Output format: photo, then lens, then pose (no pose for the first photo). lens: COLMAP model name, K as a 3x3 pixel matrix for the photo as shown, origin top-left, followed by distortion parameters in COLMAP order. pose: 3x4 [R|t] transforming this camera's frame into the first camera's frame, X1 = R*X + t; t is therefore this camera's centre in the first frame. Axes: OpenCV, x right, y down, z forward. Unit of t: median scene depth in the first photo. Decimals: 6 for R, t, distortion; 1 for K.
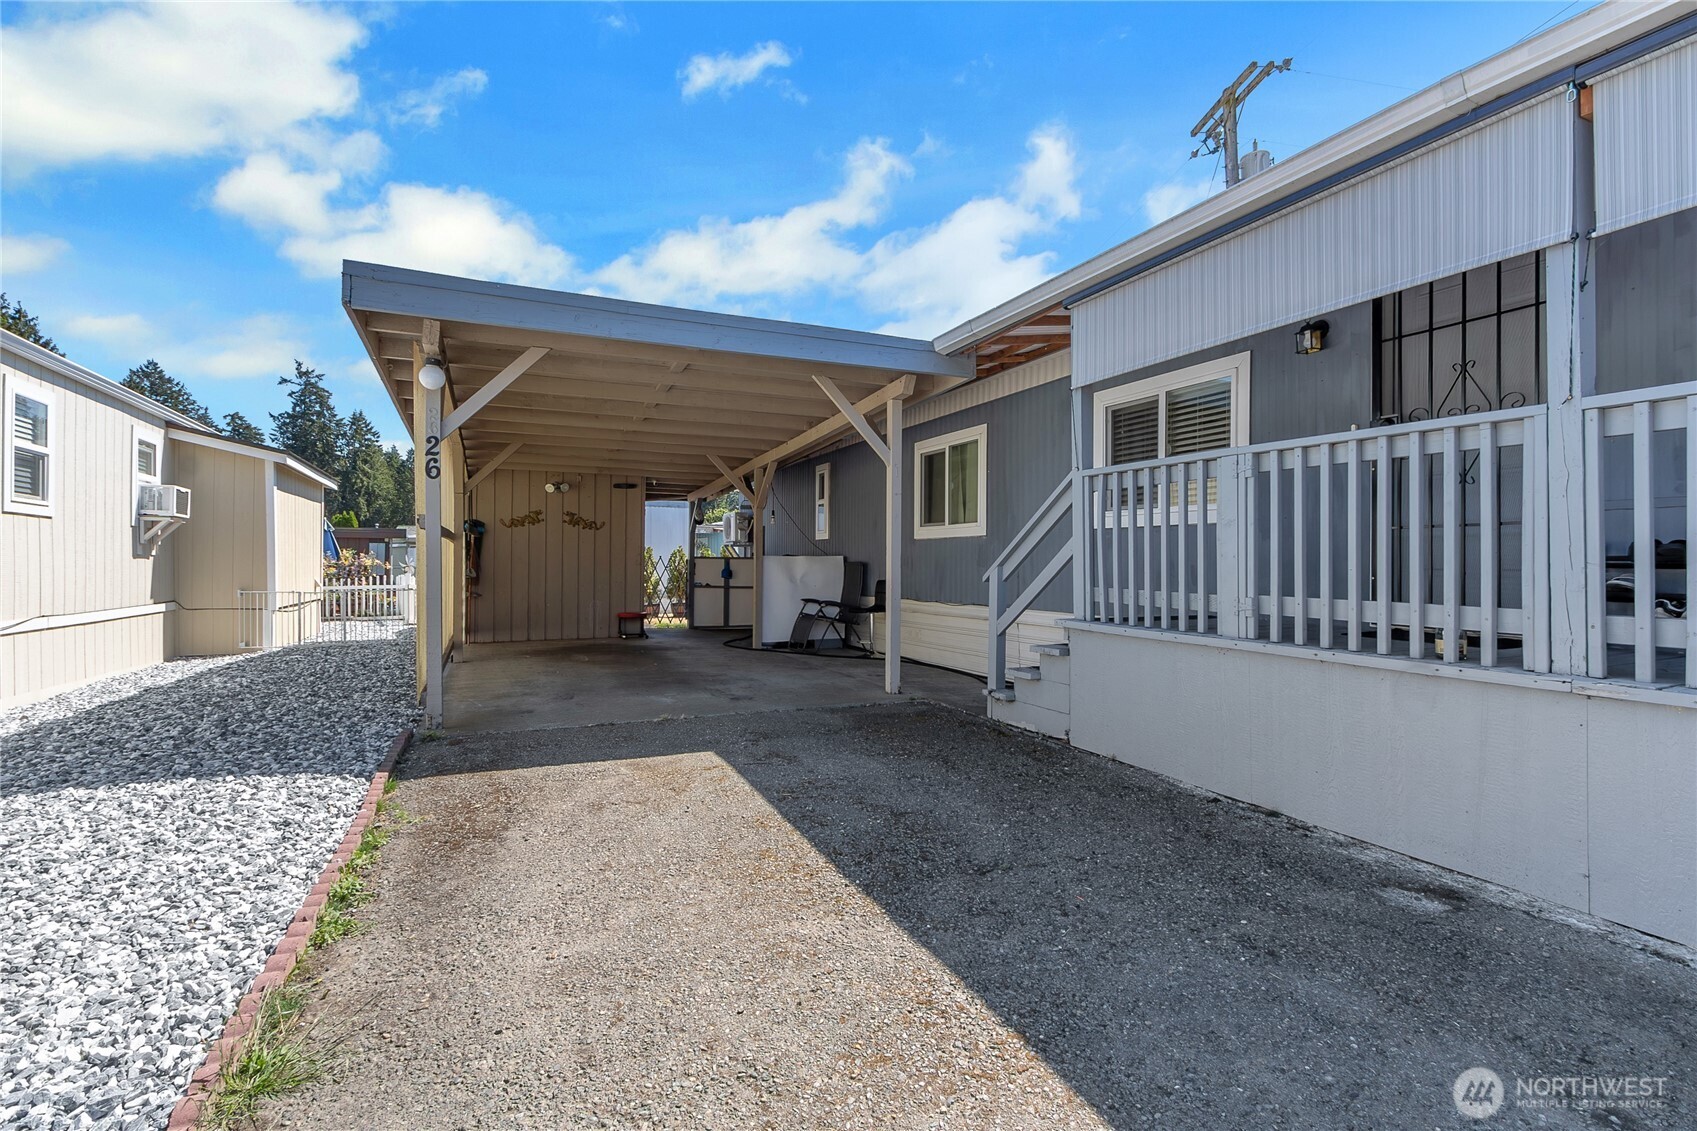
lens RADIAL K [[814.2, 0, 837.4], [0, 814.2, 562.4], [0, 0, 1]] dist [0.001778, -0.000145]
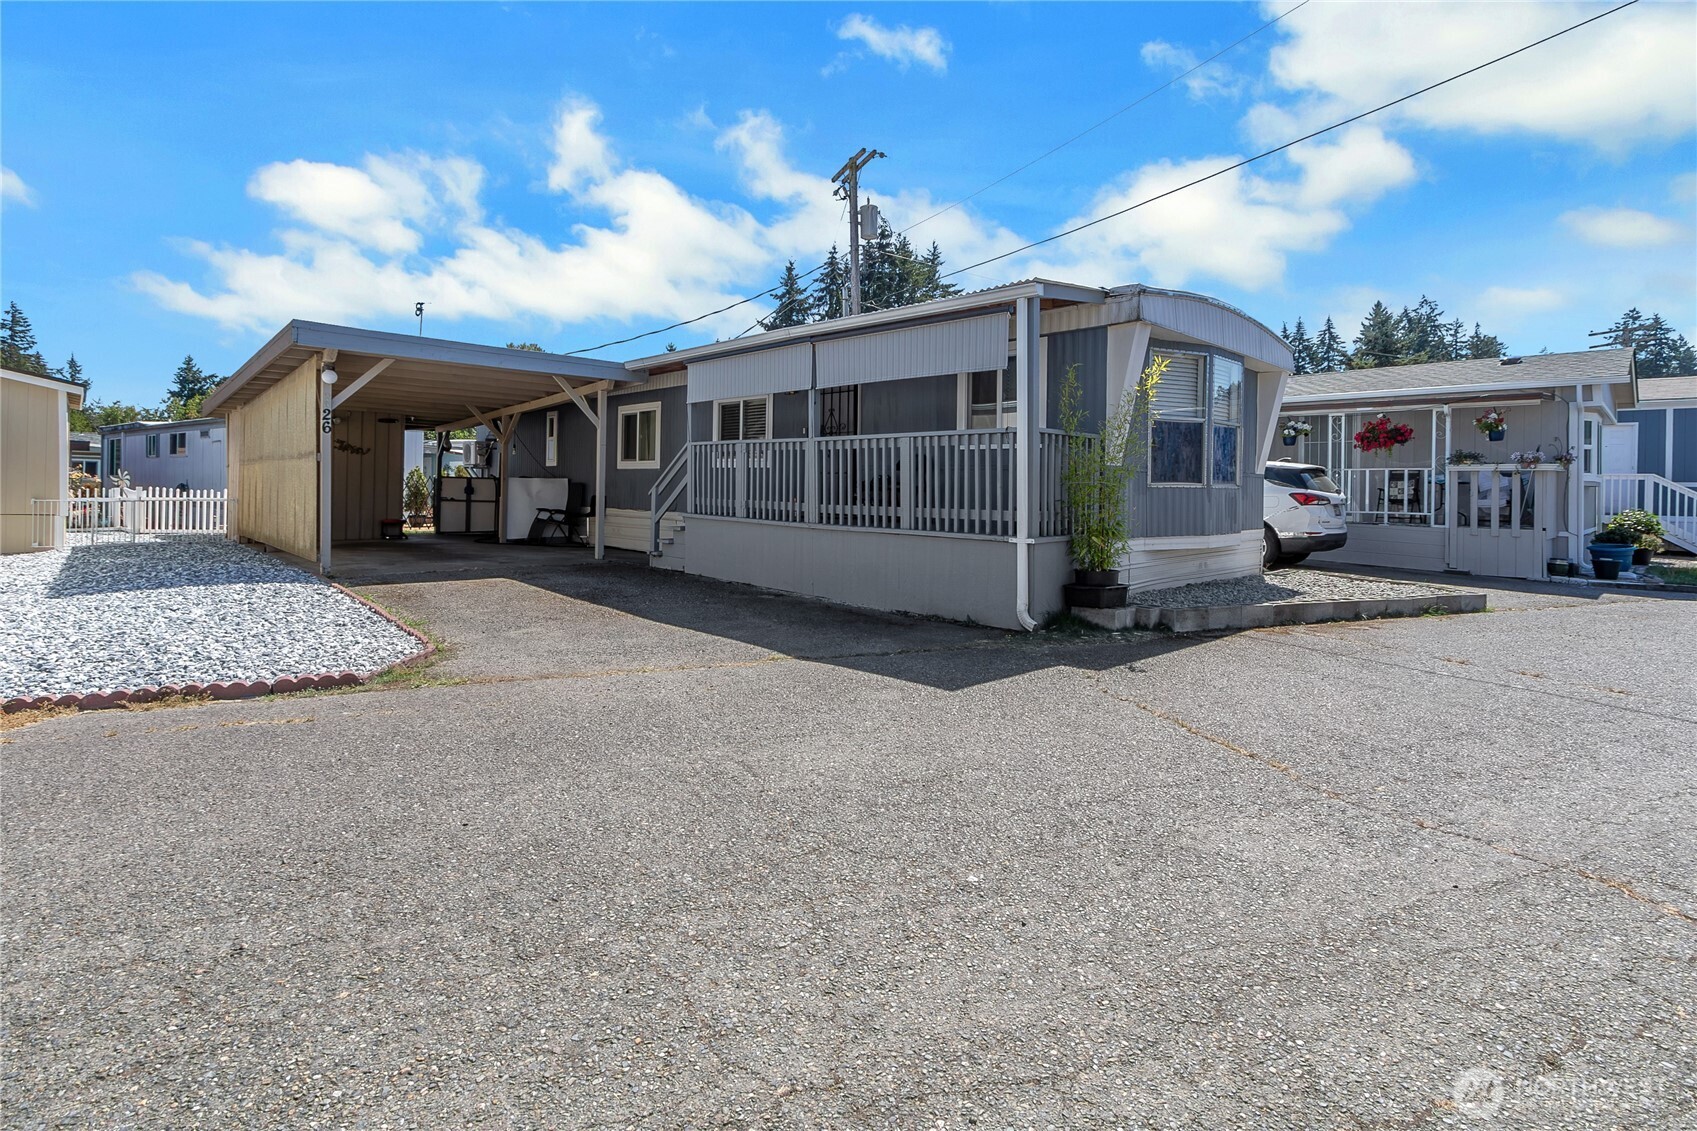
lens RADIAL K [[812.9, 0, 845.7], [0, 812.9, 496.9], [0, 0, 1]] dist [0.004466, 0.000037]
pose [[0.941426, 0.009360, 0.337089, -0.015525], [-0.014835, 0.999796, 0.013672, -0.002795], [-0.336893, -0.017872, 0.941373, -0.540043]]
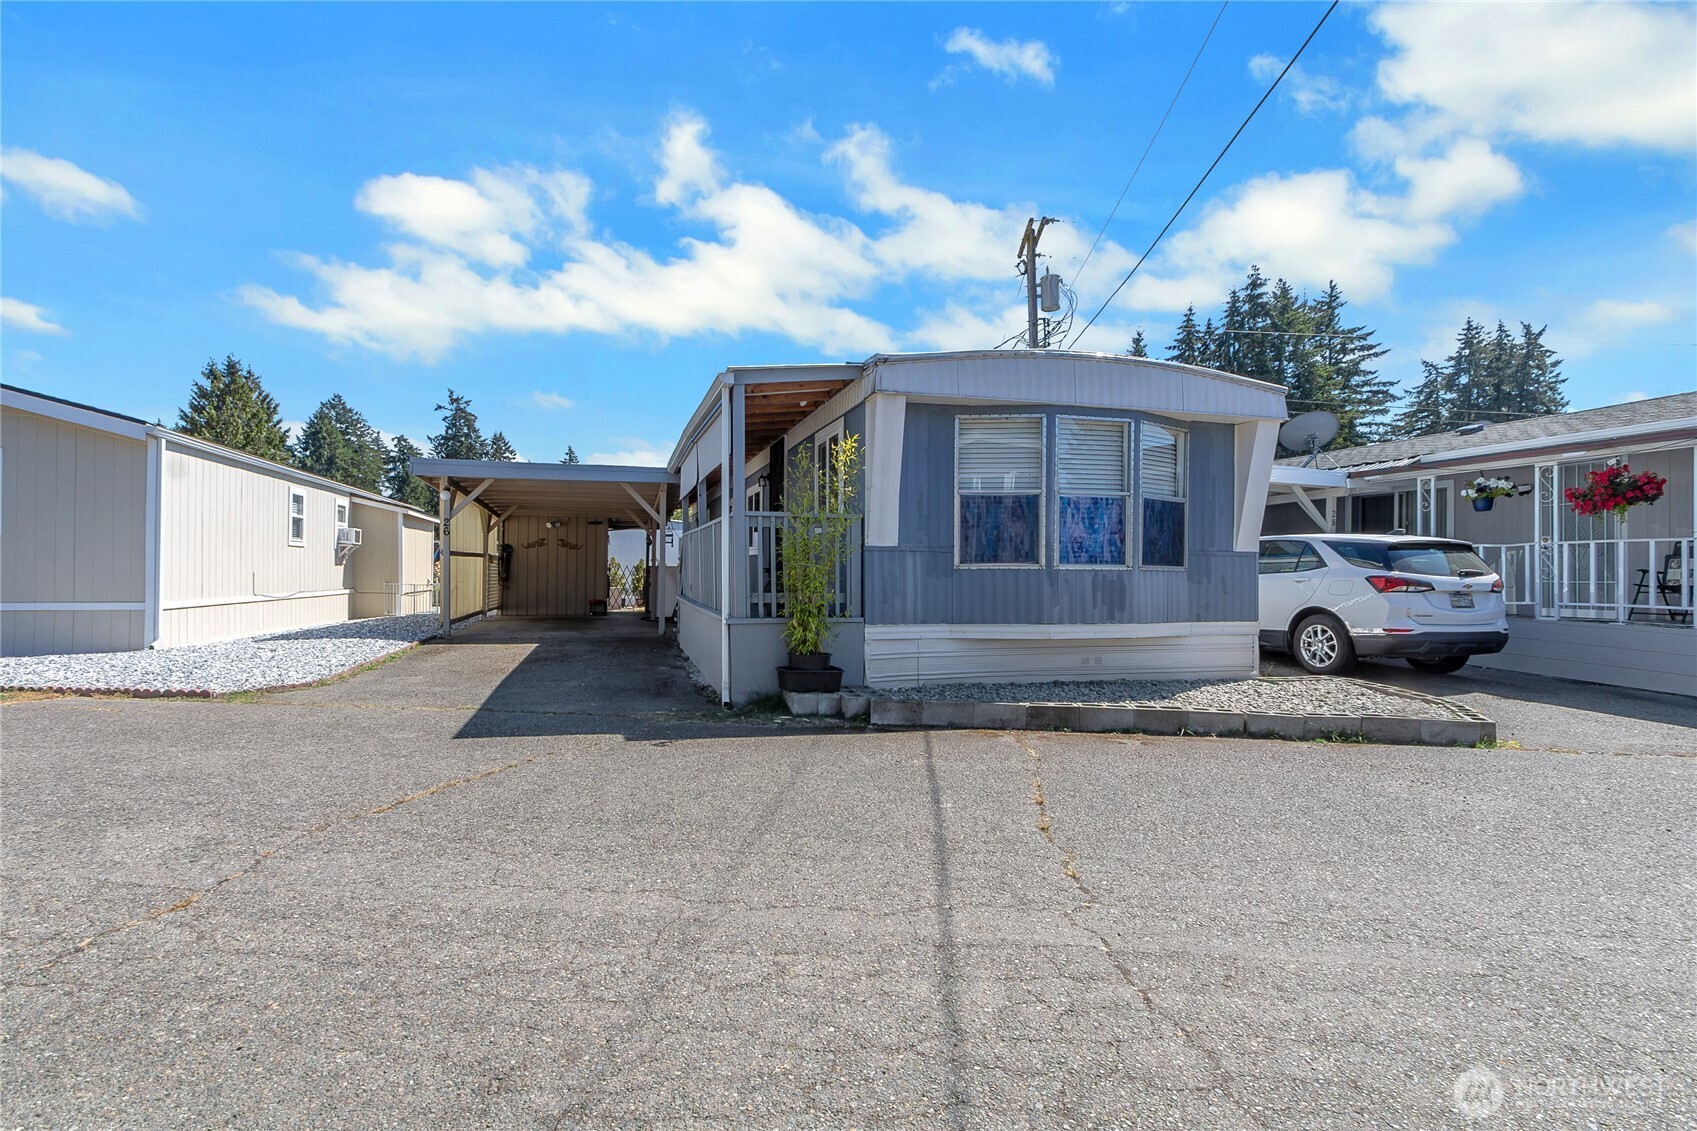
lens RADIAL K [[798.1, 0, 784.6], [0, 798.1, 571.4], [0, 0, 1]] dist [0.003790, 0.000331]
pose [[0.982324, 0.007910, -0.187024, 0.500857], [-0.007449, 0.999967, 0.003169, -0.004639], [0.187043, -0.001720, 0.982350, -0.616152]]
